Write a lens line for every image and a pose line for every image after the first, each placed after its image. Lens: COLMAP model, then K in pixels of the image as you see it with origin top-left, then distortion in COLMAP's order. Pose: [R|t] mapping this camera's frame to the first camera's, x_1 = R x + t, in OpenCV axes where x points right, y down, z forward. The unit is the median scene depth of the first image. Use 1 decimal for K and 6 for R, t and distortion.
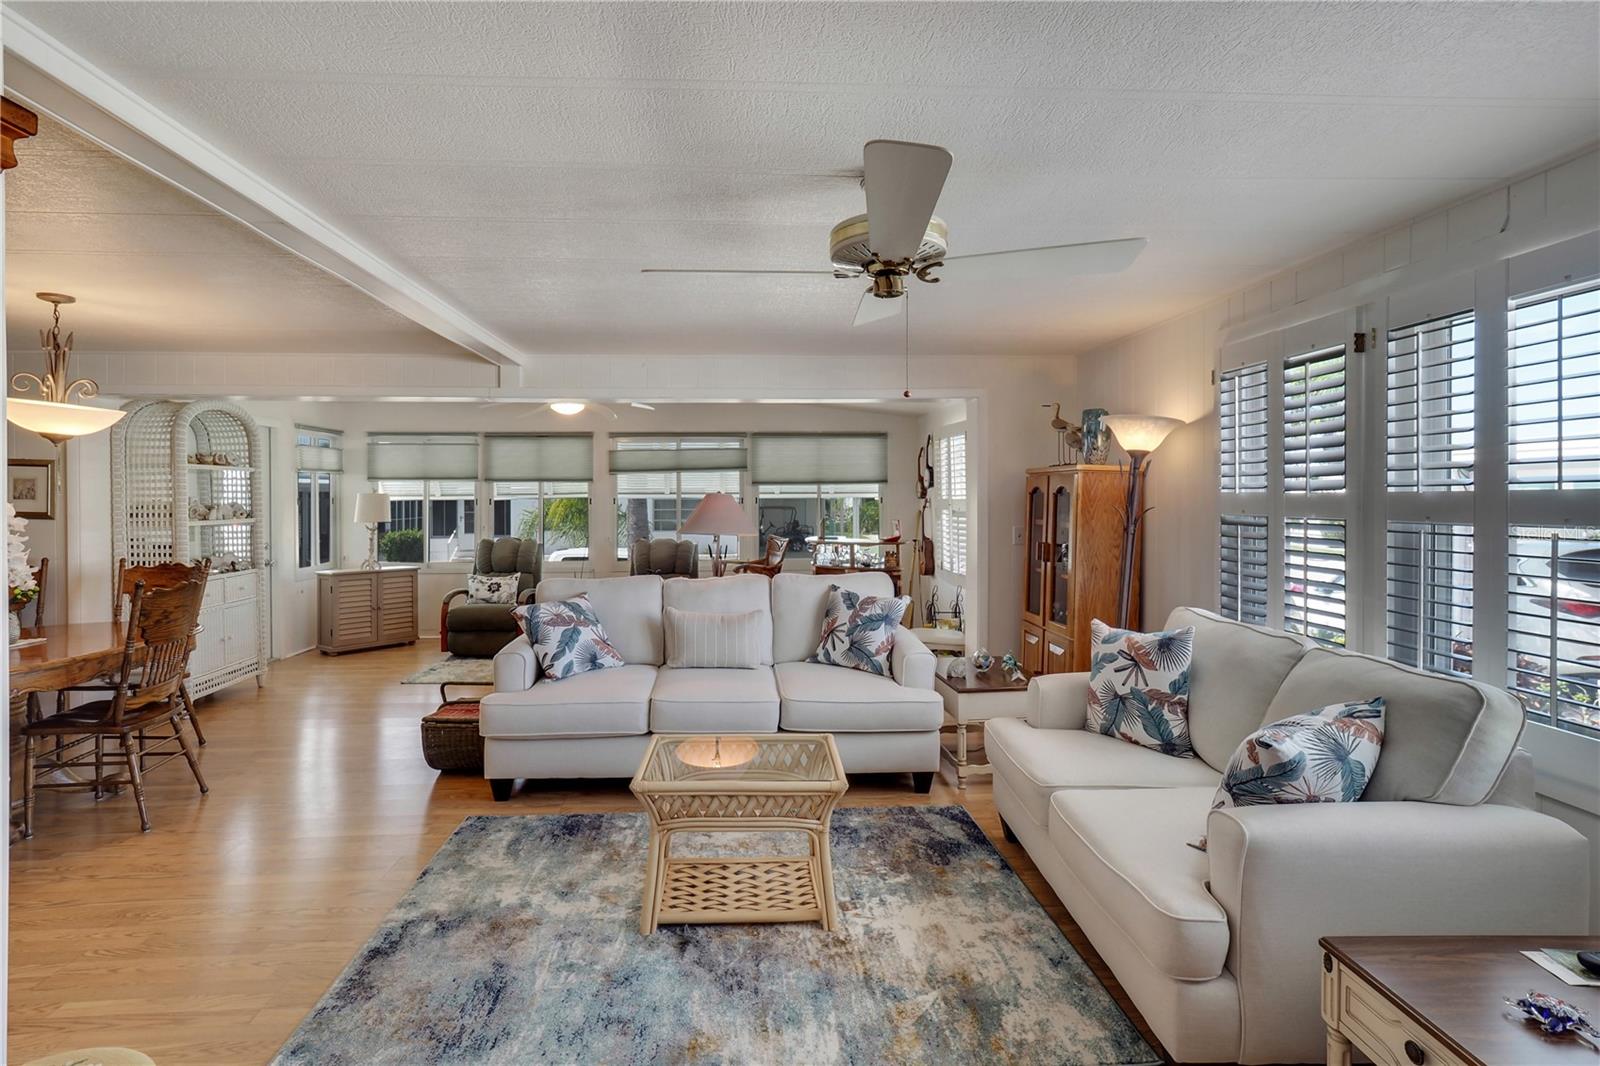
lens RADIAL K [[776.3, 0, 795.0], [0, 776.3, 523.3], [0, 0, 1]] dist [-0.002316, 0.000221]
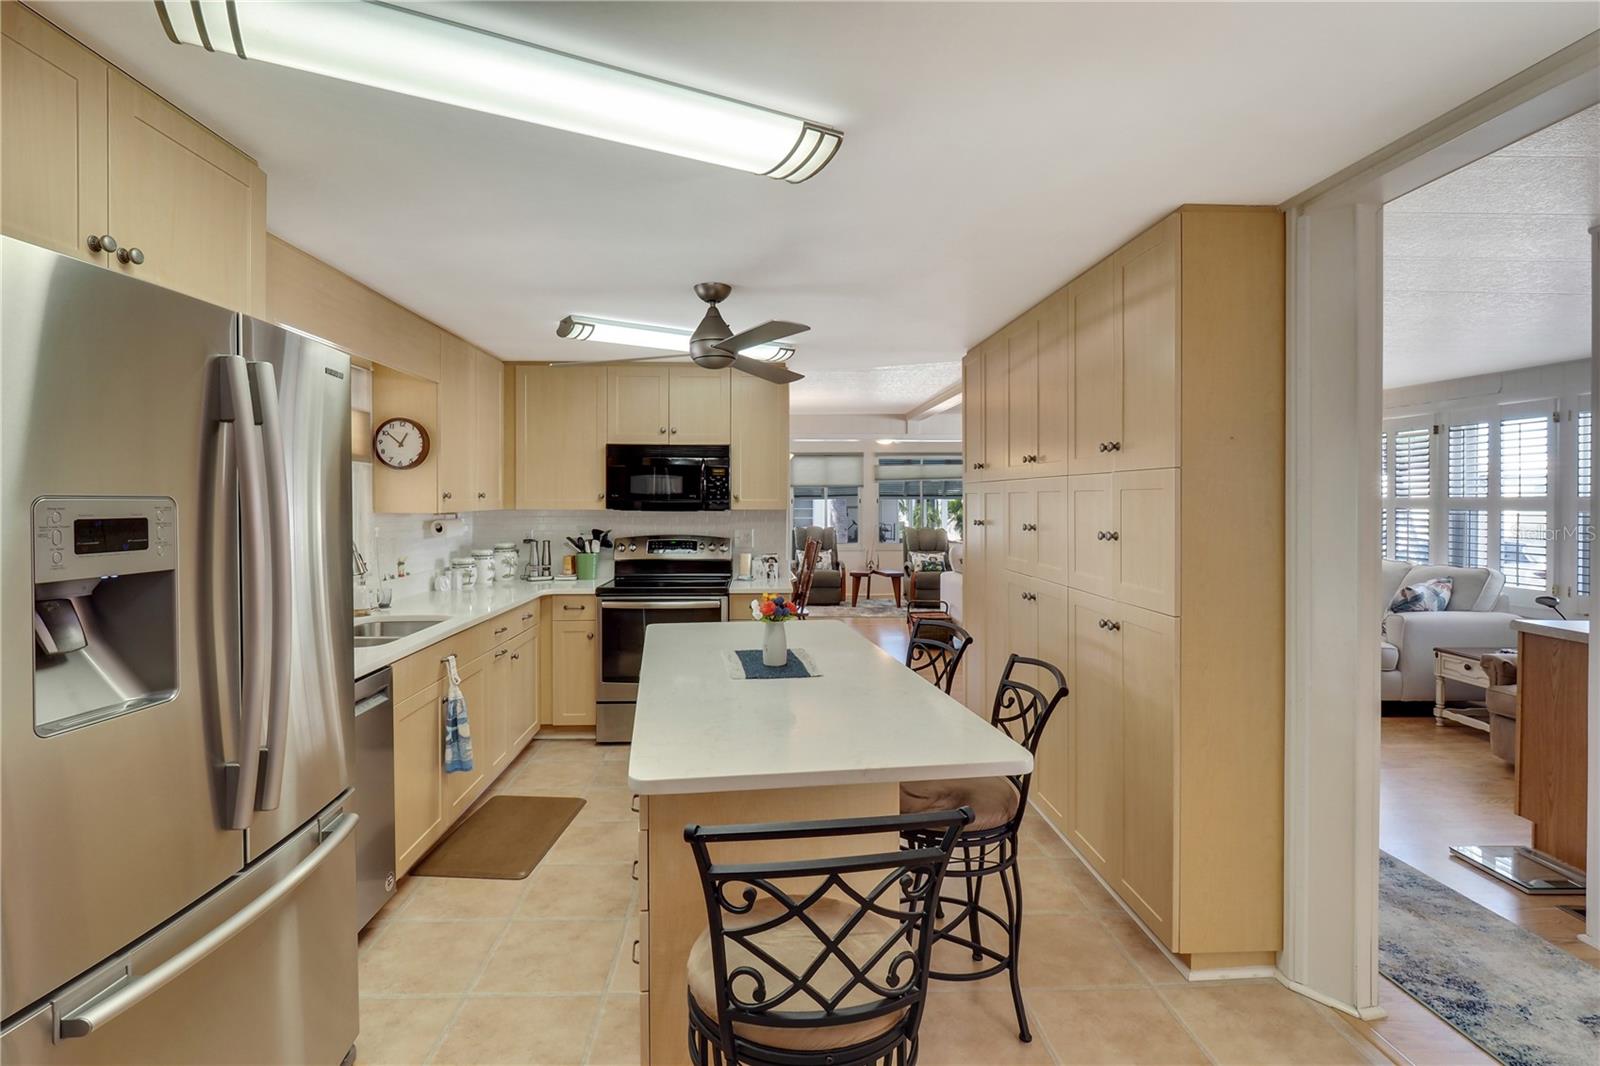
lens RADIAL K [[776.3, 0, 803.3], [0, 776.3, 523.2], [0, 0, 1]] dist [-0.002316, 0.000221]
pose [[0.999933, 0.003843, -0.010914, -1.413210], [-0.003889, 0.999984, -0.004193, 0.068453], [0.010898, 0.004235, 0.999932, -1.654030]]
